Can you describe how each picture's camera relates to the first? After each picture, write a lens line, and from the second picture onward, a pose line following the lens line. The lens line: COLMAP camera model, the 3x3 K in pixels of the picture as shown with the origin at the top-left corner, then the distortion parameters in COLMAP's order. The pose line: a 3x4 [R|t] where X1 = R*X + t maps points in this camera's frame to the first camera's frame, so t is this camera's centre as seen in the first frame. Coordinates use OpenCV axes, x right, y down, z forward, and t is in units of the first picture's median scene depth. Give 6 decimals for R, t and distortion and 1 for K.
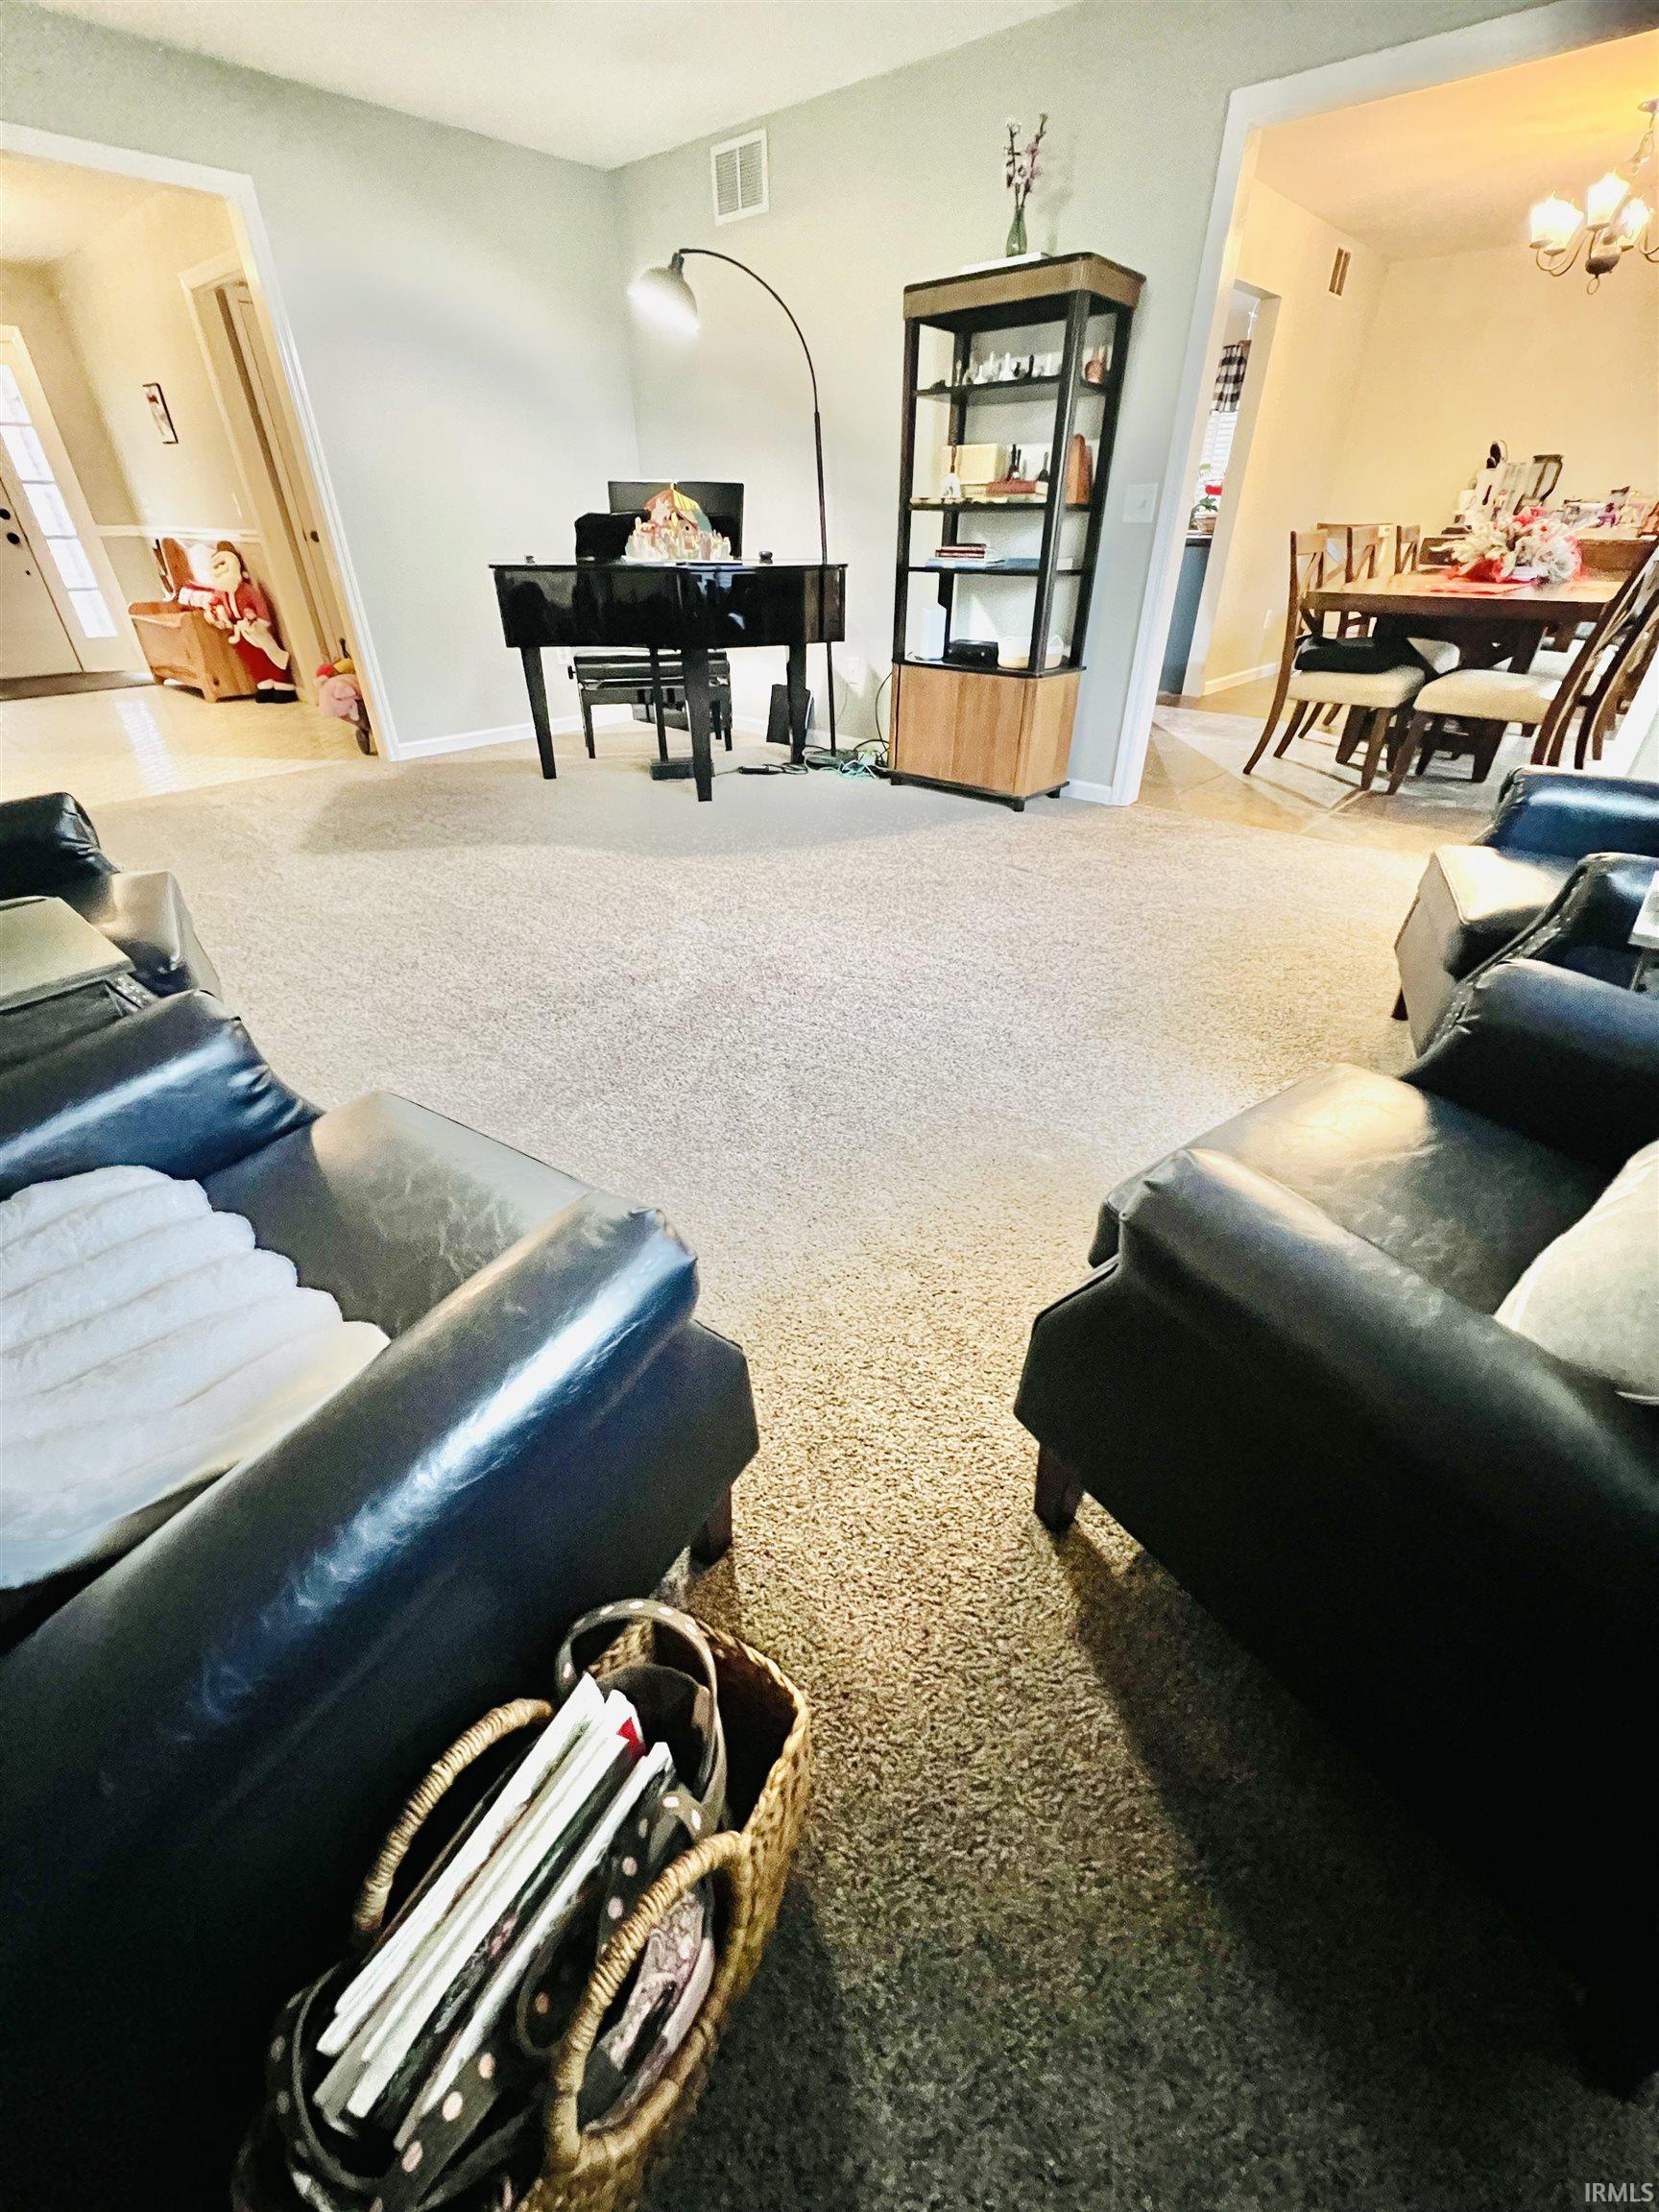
lens RADIAL K [[881.5, 0, 837.5], [0, 881.5, 1114.7], [0, 0, 1]] dist [0.000324, 0.000174]
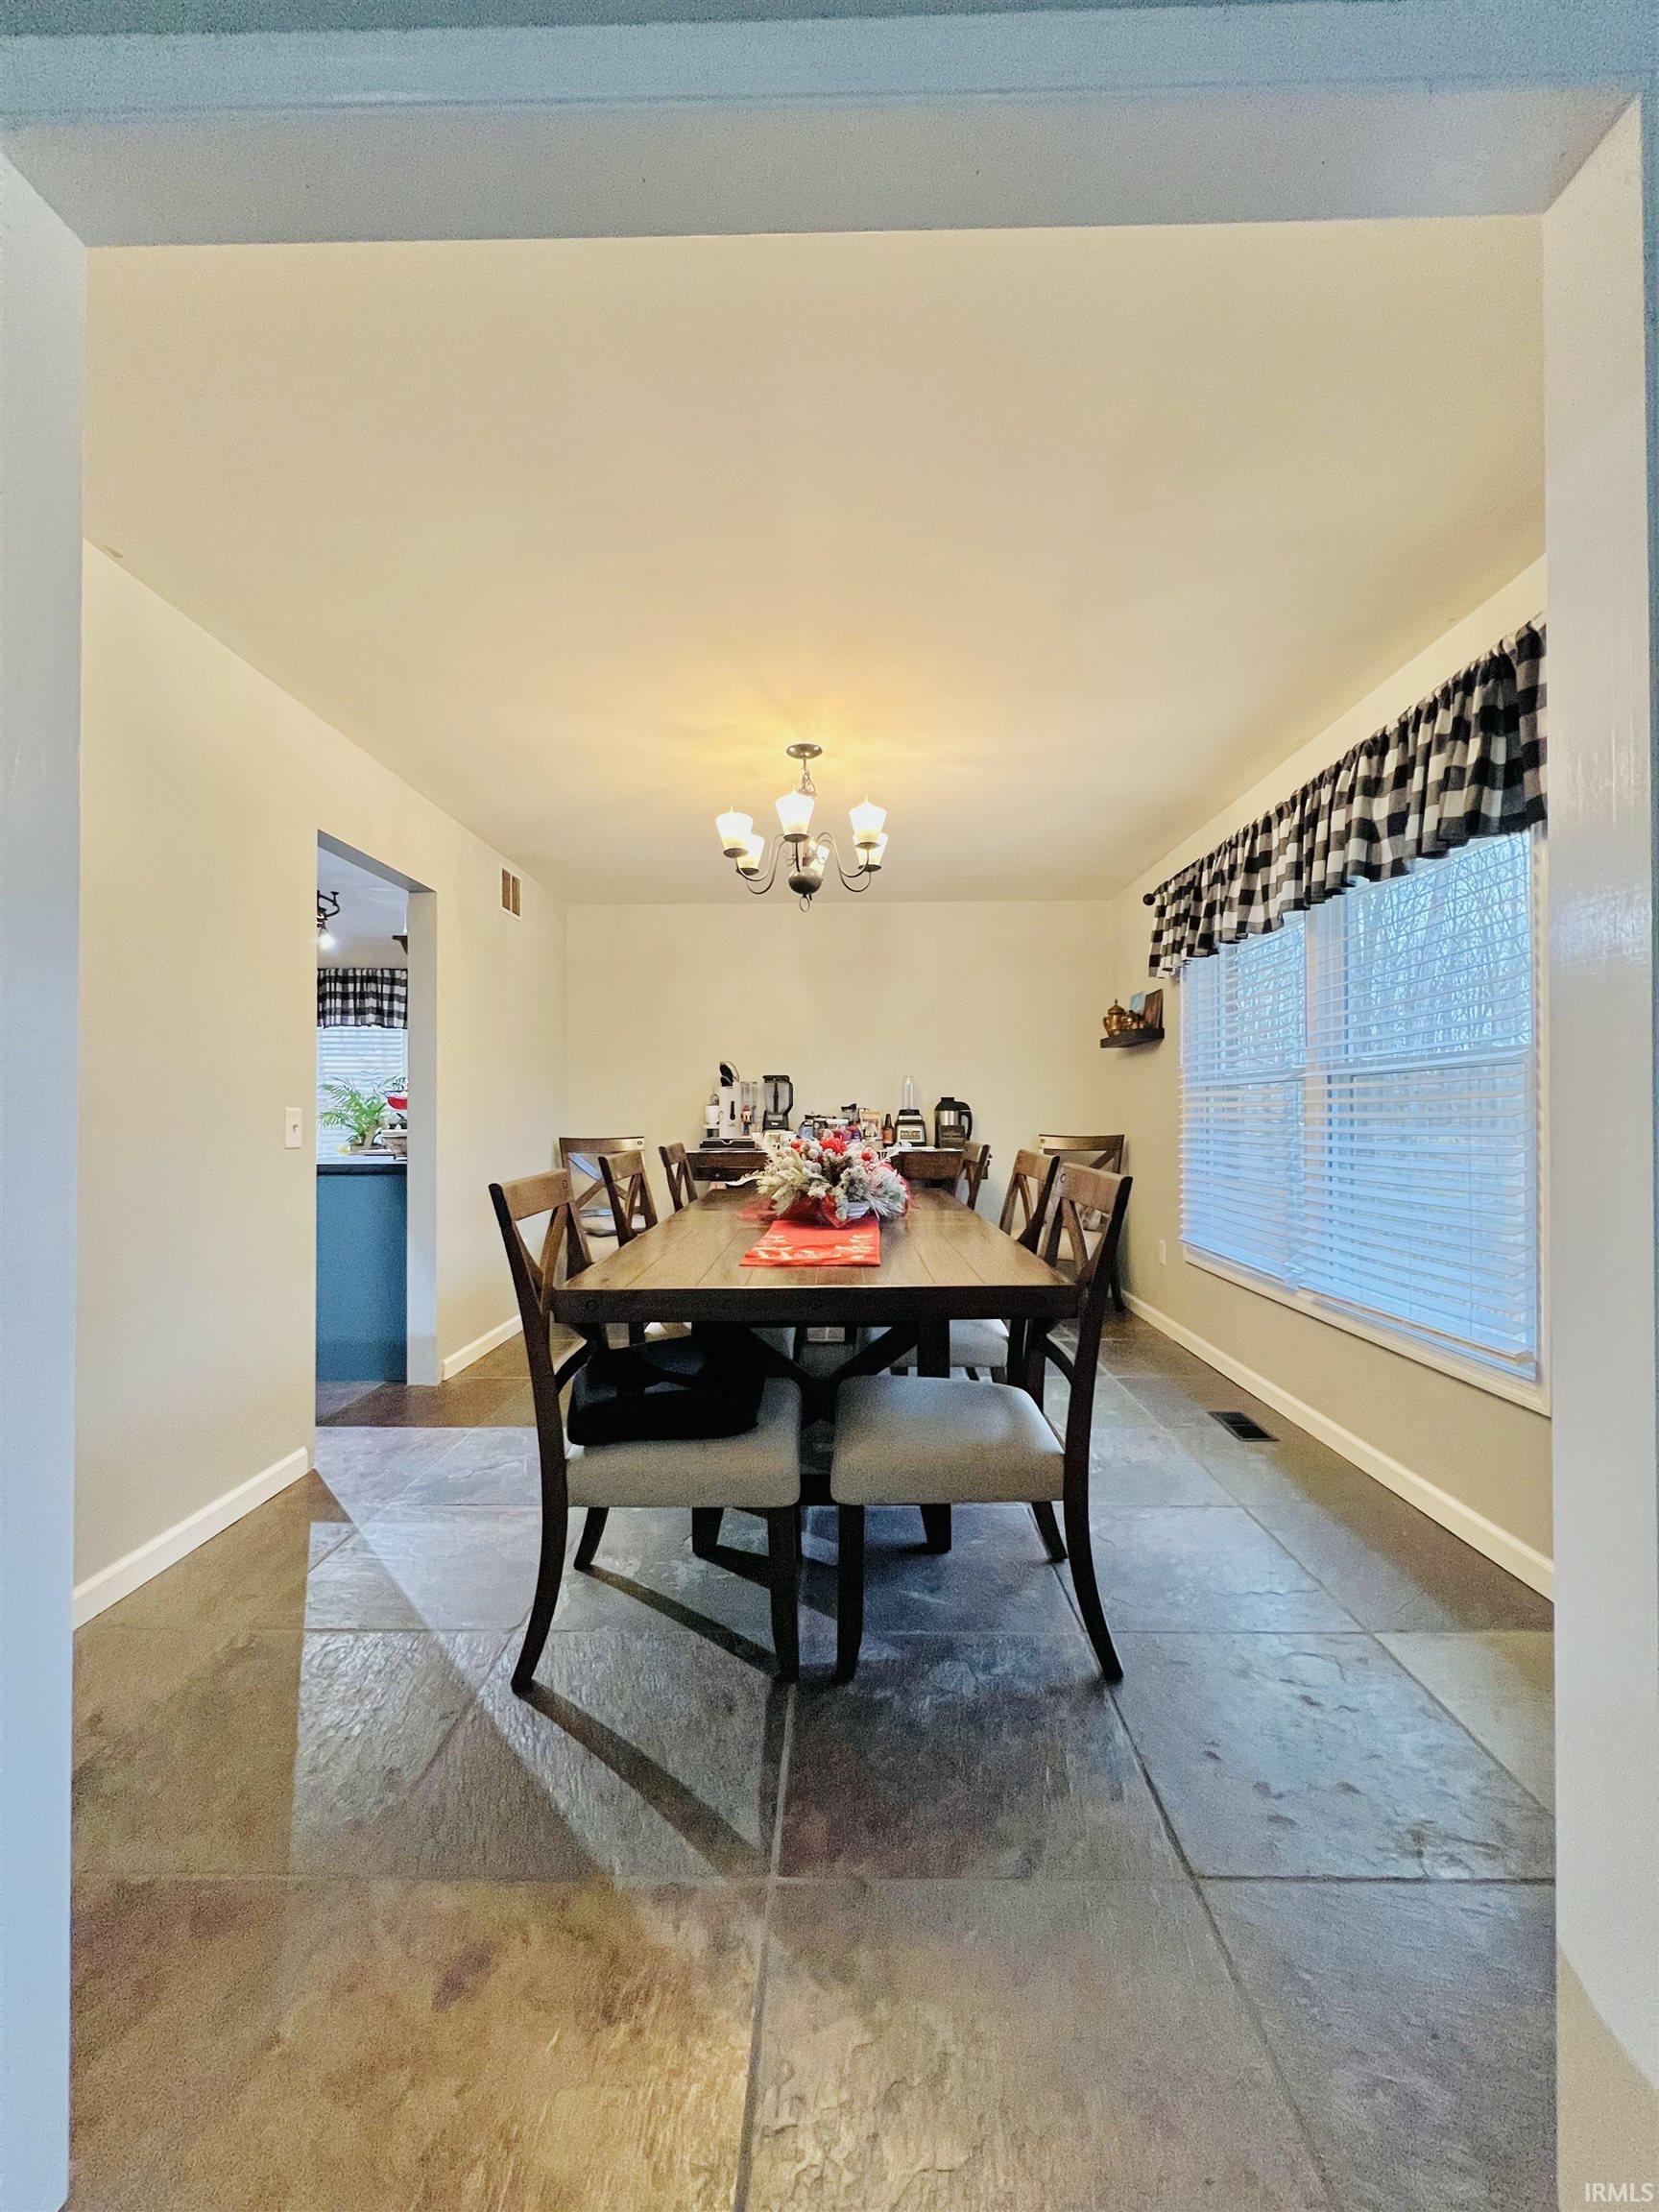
lens RADIAL K [[881.5, 0, 833.0], [0, 881.5, 1117.4], [0, 0, 1]] dist [0.000324, 0.000174]
pose [[0.756949, -0.002349, 0.653469, 0.250747], [0.368380, 0.827490, -0.423741, -0.306549], [-0.539744, 0.561475, 0.627234, 0.424729]]
